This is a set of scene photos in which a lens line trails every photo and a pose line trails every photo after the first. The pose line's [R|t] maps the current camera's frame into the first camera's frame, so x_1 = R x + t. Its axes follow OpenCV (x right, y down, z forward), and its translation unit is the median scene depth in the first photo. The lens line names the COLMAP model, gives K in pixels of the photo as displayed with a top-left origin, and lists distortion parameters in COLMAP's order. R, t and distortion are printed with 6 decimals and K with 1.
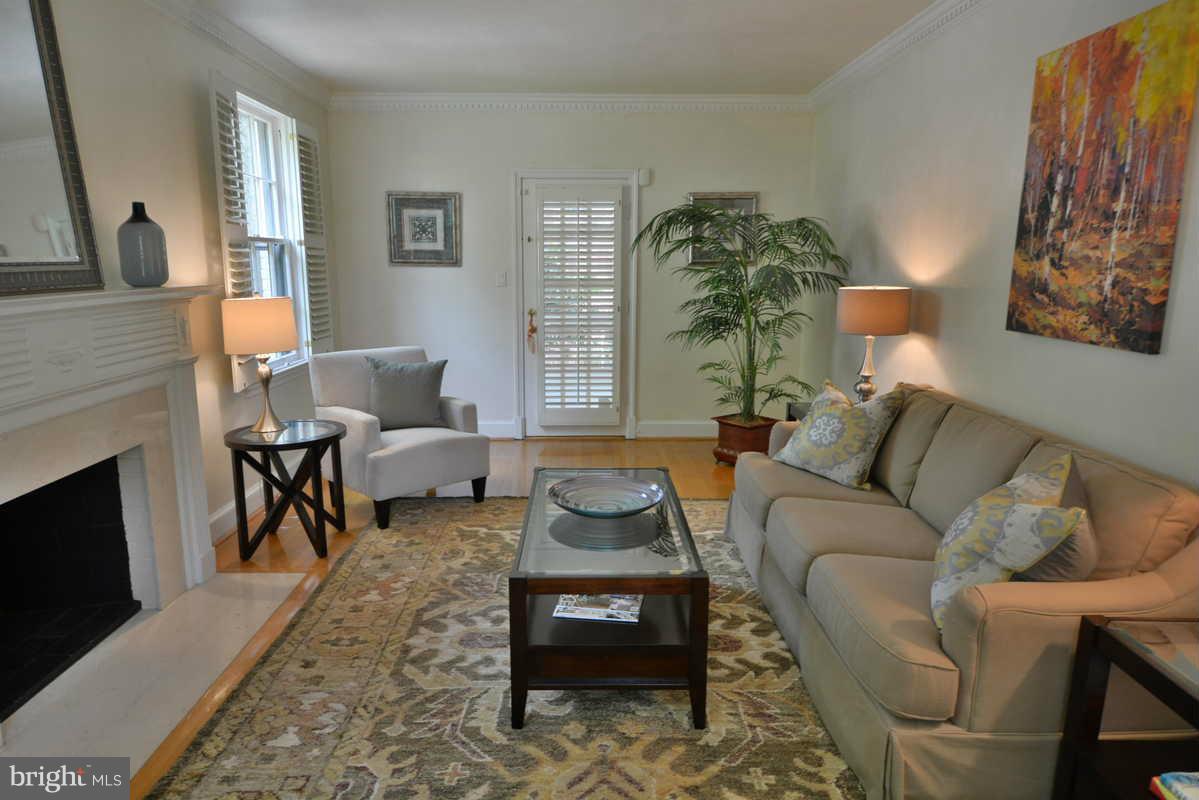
lens RADIAL K [[758.1, 0, 597.3], [0, 758.1, 398.8], [0, 0, 1]] dist [0.009001, -0.002268]
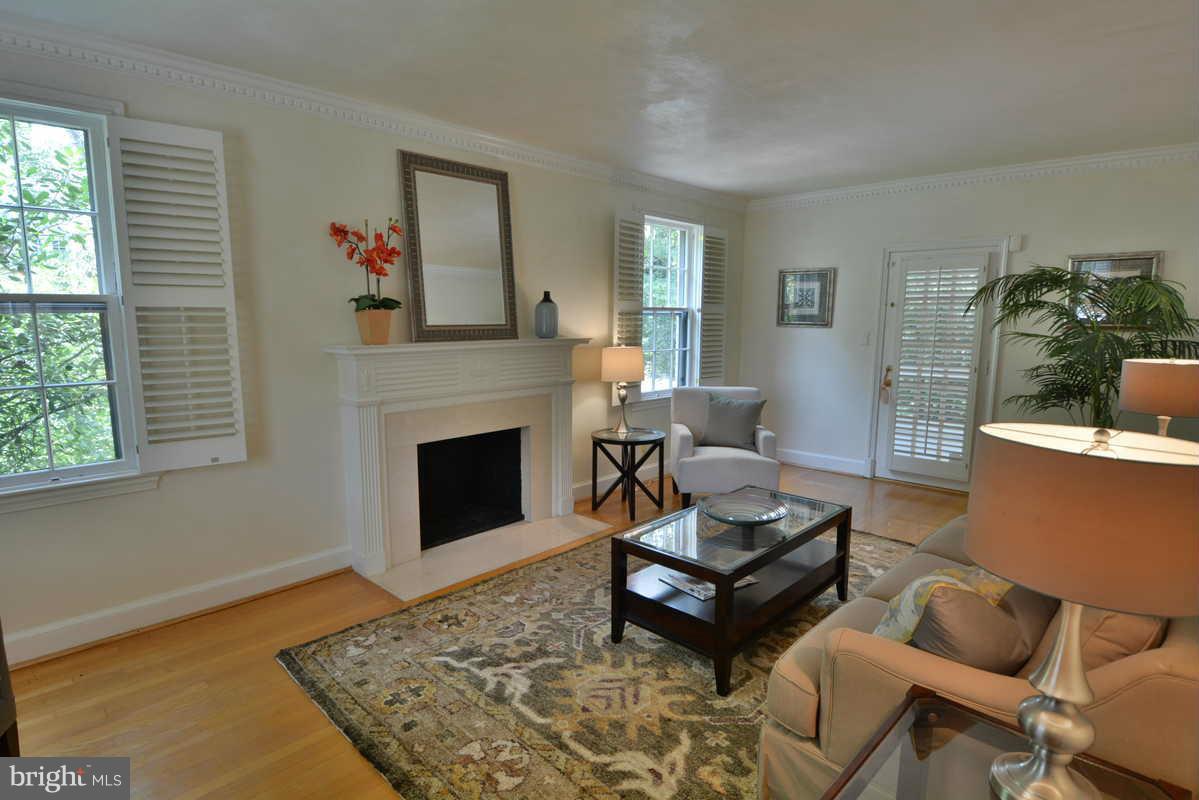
lens RADIAL K [[633.6, 0, 599.6], [0, 633.6, 404.2], [0, 0, 1]] dist [-0.001749, -0.002678]
pose [[0.709366, 0.095940, -0.698280, 0.459956], [-0.129142, 0.991613, 0.005050, -0.016671], [0.692908, 0.086595, 0.715807, 0.043601]]
